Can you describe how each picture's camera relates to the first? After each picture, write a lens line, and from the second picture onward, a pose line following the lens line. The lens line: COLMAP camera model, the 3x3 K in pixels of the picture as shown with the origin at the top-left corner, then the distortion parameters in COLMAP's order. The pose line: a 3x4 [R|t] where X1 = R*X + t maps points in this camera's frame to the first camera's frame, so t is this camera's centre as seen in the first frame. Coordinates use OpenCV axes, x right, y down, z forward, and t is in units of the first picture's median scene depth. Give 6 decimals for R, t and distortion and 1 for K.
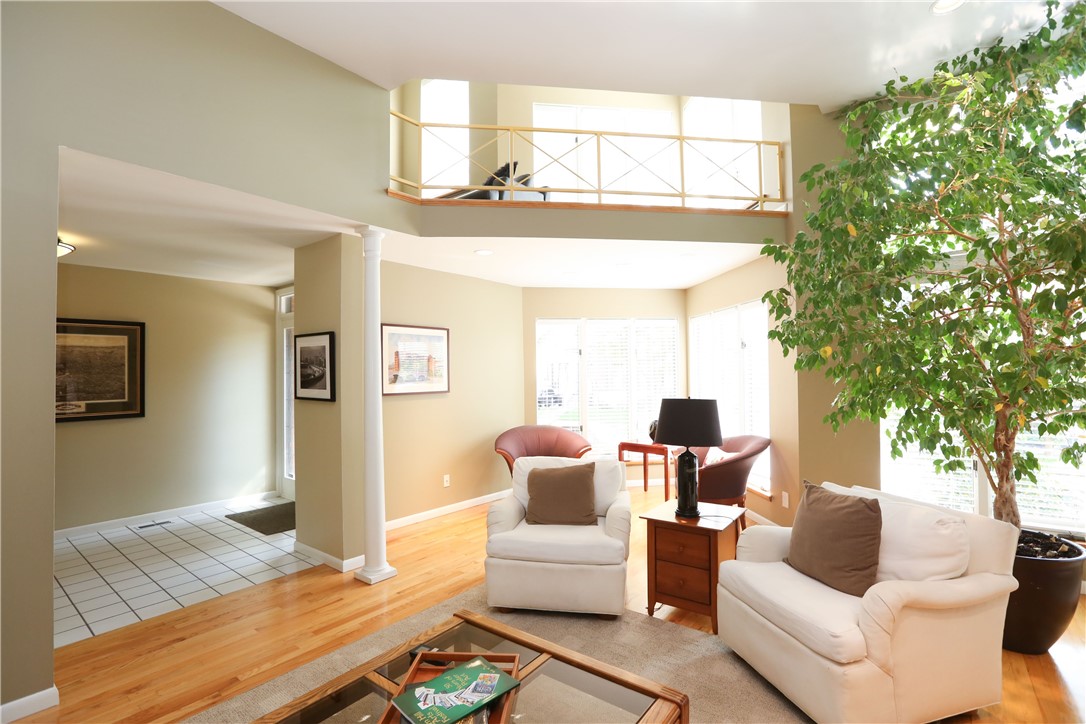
lens RADIAL K [[518.9, 0, 552.0], [0, 518.9, 368.3], [0, 0, 1]] dist [-0.043379, 0.015351]
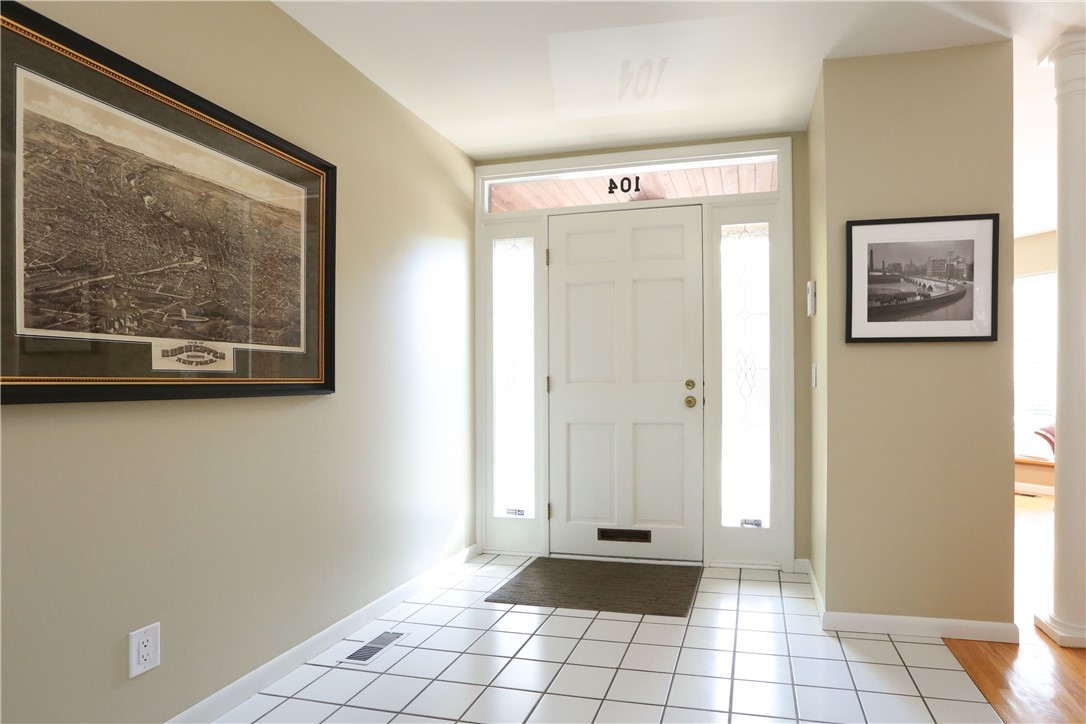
lens RADIAL K [[571.5, 0, 632.1], [0, 571.5, 374.0], [0, 0, 1]] dist [-0.016060, 0.002292]
pose [[0.890582, 0.009370, 0.454726, -0.854677], [-0.007720, 0.999955, -0.005485, 0.086768], [-0.454757, 0.001374, 0.890614, 0.511605]]
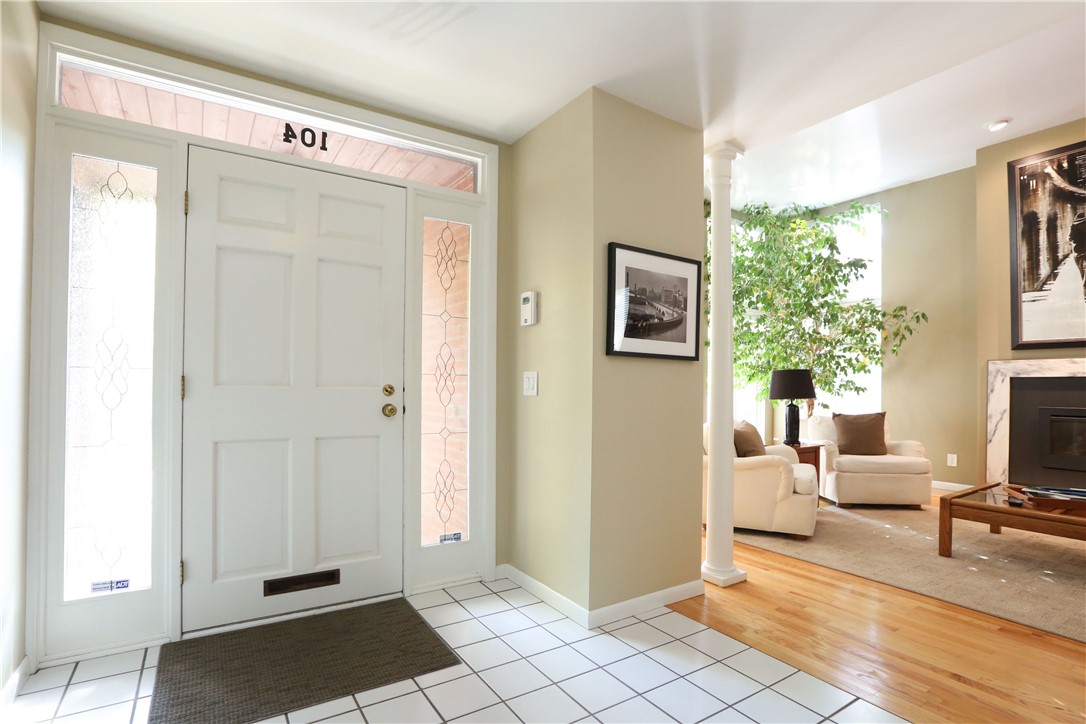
lens RADIAL K [[518.9, 0, 541.5], [0, 518.9, 375.5], [0, 0, 1]] dist [-0.043379, 0.015351]
pose [[0.321795, 0.032032, 0.946267, -0.945044], [-0.029418, 0.999283, -0.023823, 0.087991], [-0.946352, -0.020171, 0.322506, 0.786351]]
